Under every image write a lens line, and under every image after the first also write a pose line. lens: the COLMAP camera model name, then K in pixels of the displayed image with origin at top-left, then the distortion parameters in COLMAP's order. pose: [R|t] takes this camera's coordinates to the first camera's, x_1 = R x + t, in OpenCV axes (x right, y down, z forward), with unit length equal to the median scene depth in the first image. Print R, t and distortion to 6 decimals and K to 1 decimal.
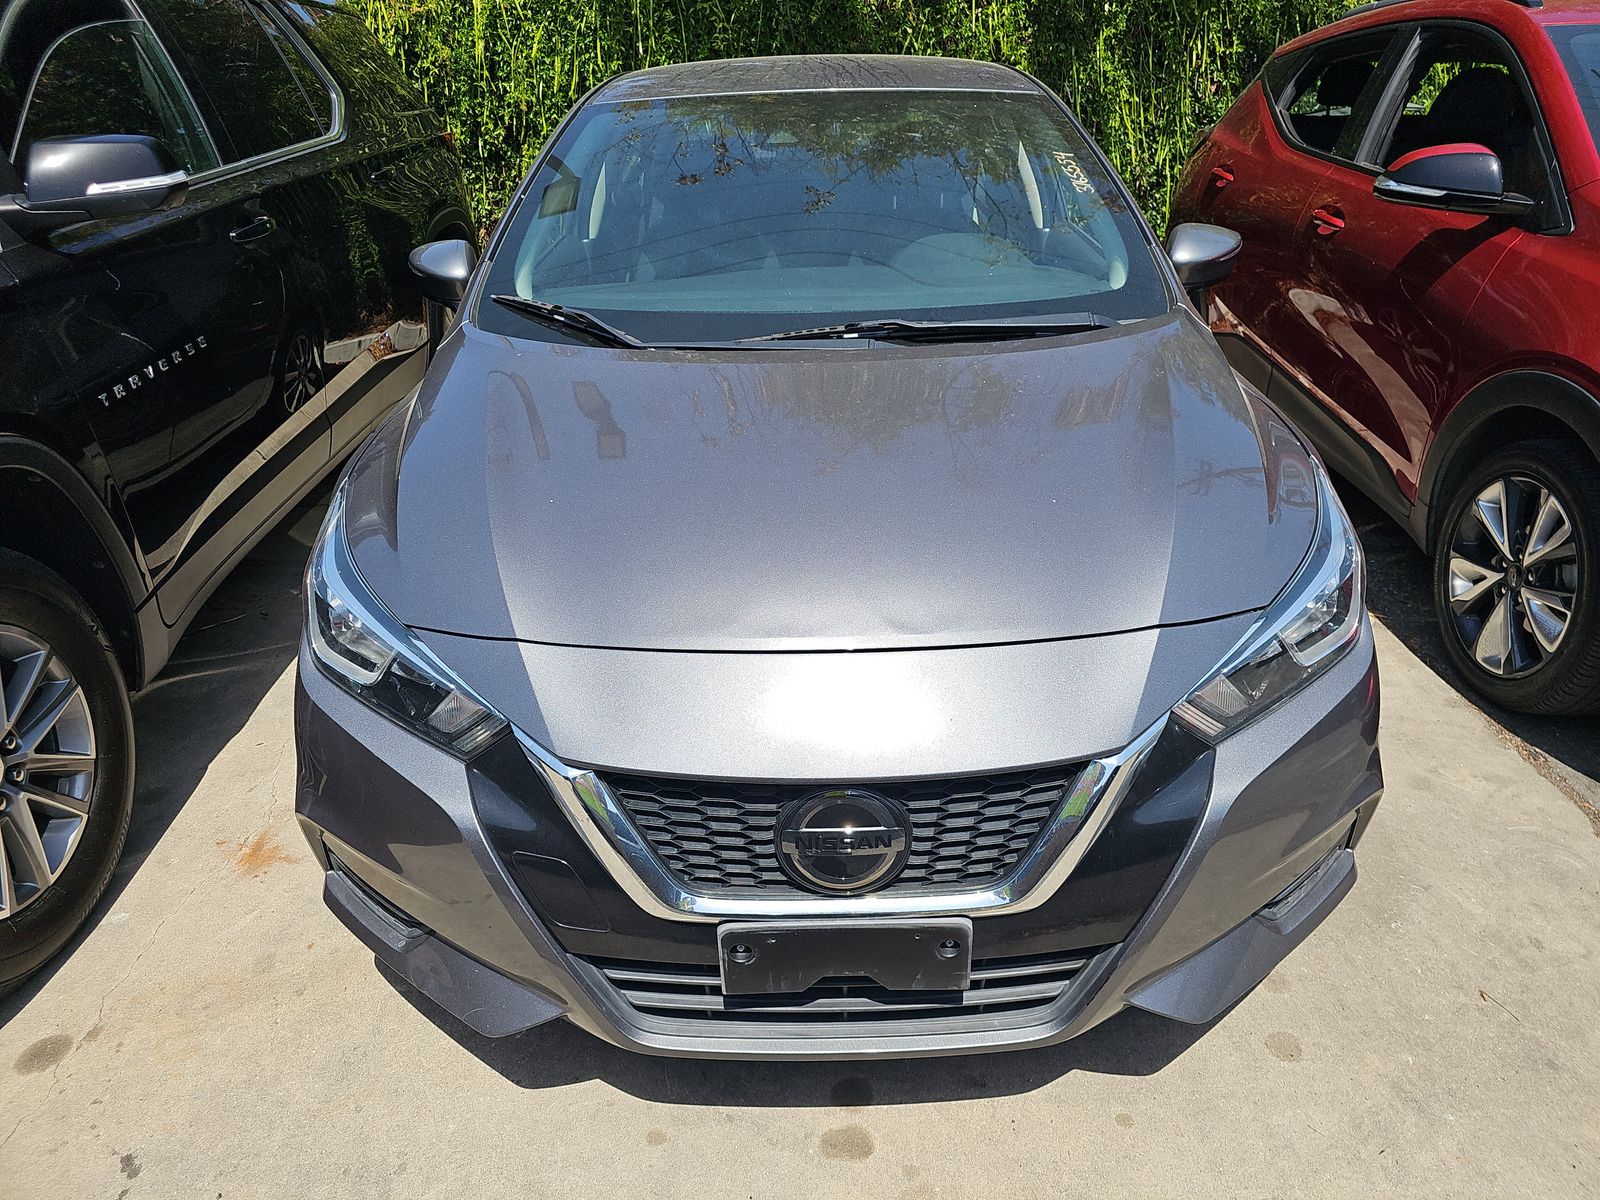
lens RADIAL K [[1053.8, 0, 800.0], [0, 1053.8, 600.0], [0, 0, 1]] dist [0.036031, -0.031303]
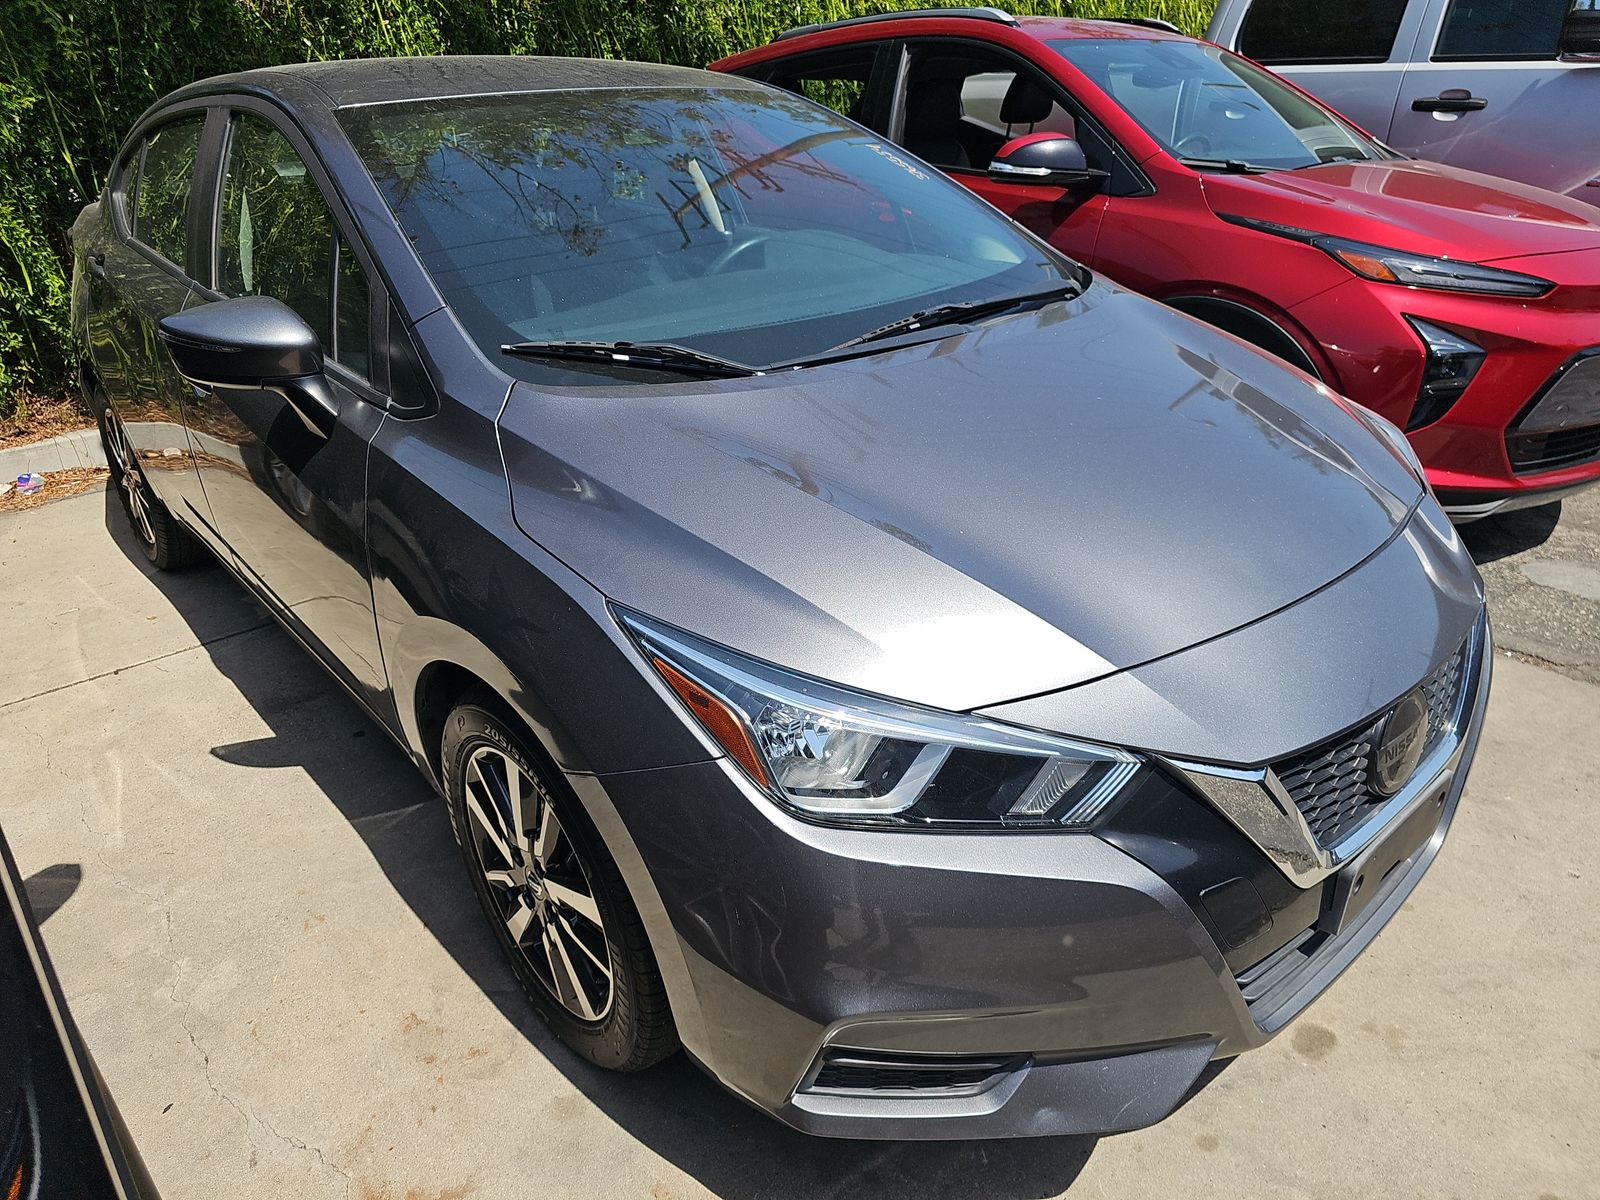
lens RADIAL K [[1053.8, 0, 800.0], [0, 1053.8, 600.0], [0, 0, 1]] dist [0.036031, -0.031303]
pose [[0.760761, -0.283802, 0.583694, -0.577375], [0.298147, 0.951638, 0.074111, -0.097553], [-0.576498, 0.117646, 0.808585, 0.259922]]
